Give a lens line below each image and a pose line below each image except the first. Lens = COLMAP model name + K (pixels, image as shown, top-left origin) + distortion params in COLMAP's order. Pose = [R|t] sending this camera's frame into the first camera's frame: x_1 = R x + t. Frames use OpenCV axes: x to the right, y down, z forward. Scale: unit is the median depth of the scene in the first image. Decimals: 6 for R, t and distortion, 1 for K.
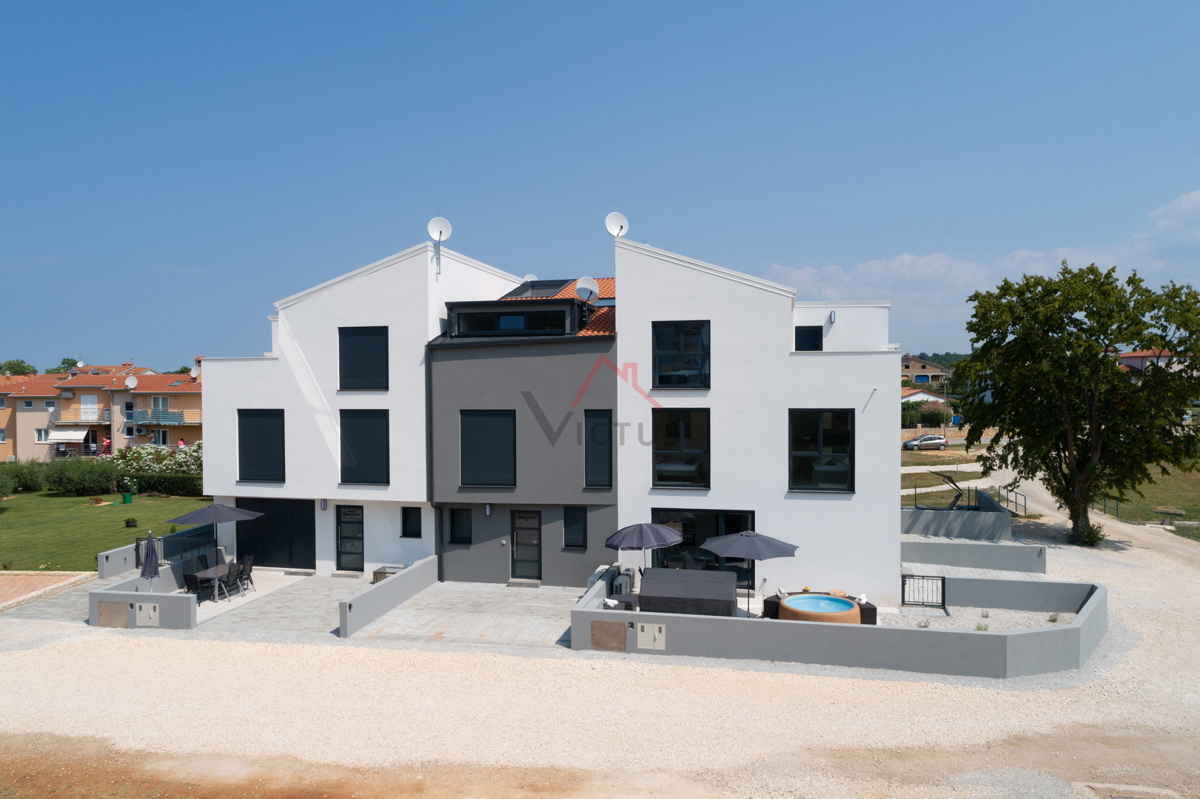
lens RADIAL K [[809.0, 0, 595.5], [0, 809.0, 399.7], [0, 0, 1]] dist [0.001223, 0.004457]
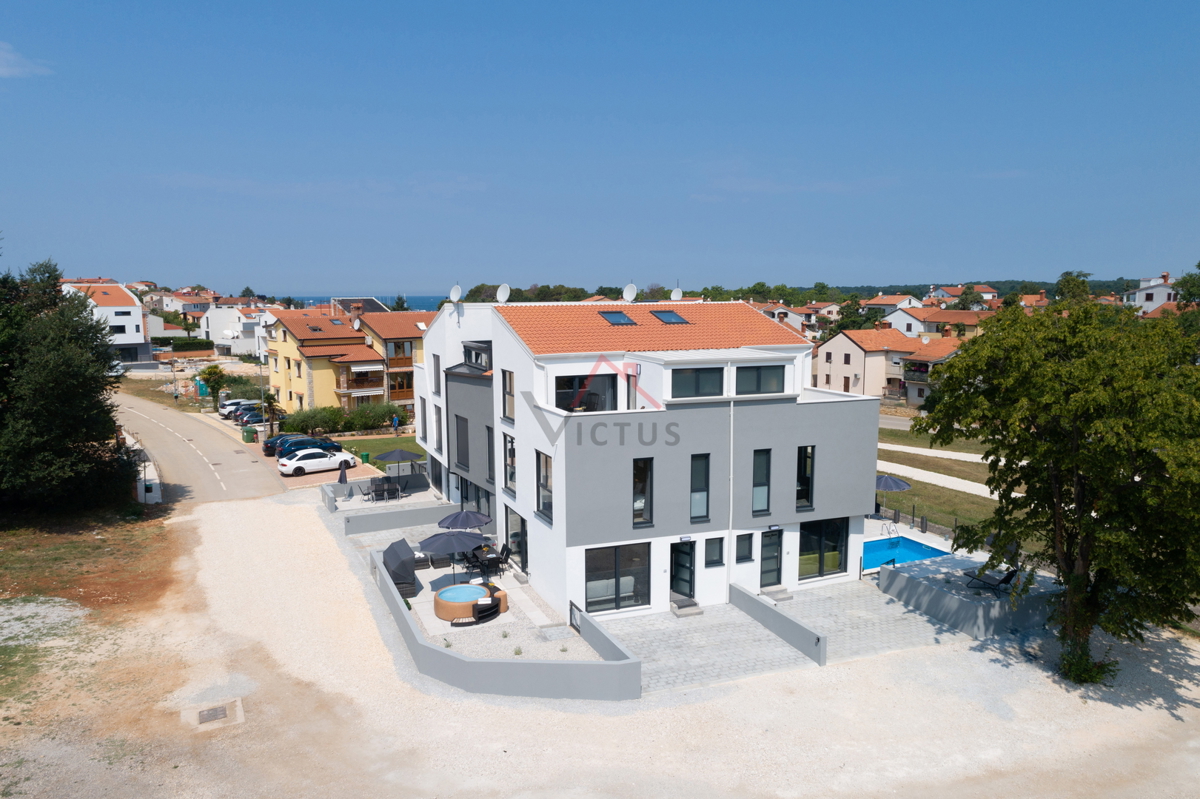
lens RADIAL K [[809.0, 0, 595.5], [0, 809.0, 399.7], [0, 0, 1]] dist [0.001223, 0.004457]
pose [[0.591195, 0.107770, -0.799296, 1.236808], [-0.015276, 0.992351, 0.122501, -0.210512], [0.806384, -0.060212, 0.588319, 0.319298]]
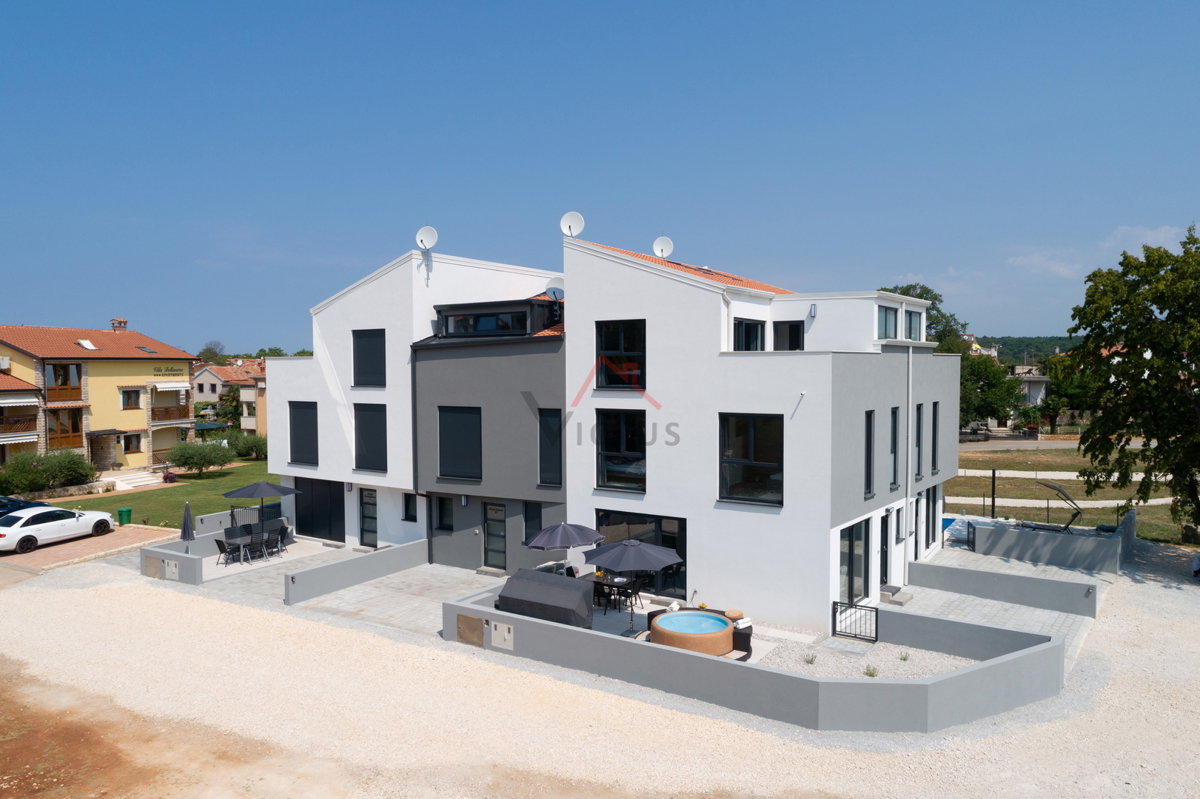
lens RADIAL K [[809.0, 0, 595.5], [0, 809.0, 399.7], [0, 0, 1]] dist [0.001223, 0.004457]
pose [[0.936453, 0.016041, -0.350427, 0.412493], [-0.007454, 0.999638, 0.025839, -0.025769], [0.350715, -0.021585, 0.936233, 0.069018]]
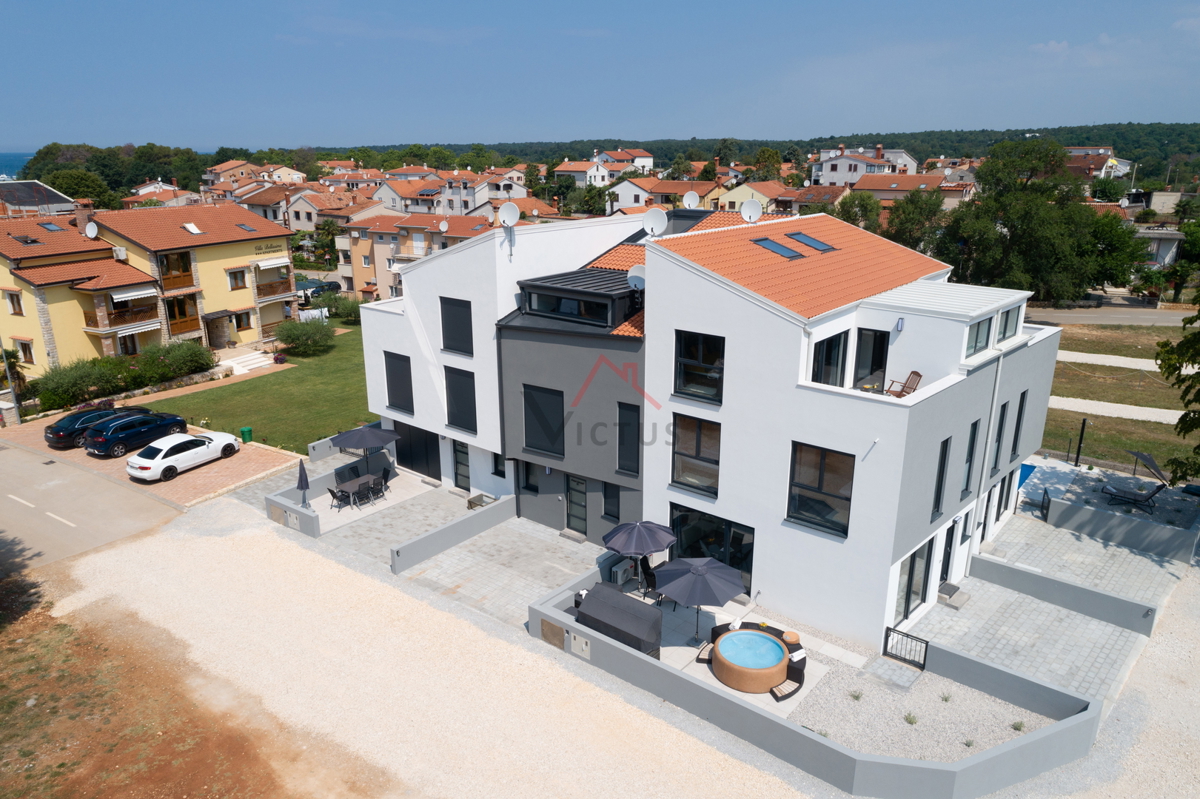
lens RADIAL K [[809.0, 0, 595.5], [0, 809.0, 399.7], [0, 0, 1]] dist [0.001223, 0.004457]
pose [[0.891960, 0.136865, -0.430901, 0.416809], [-0.011446, 0.959610, 0.281102, -0.287636], [0.451970, -0.245799, 0.857500, 0.079808]]
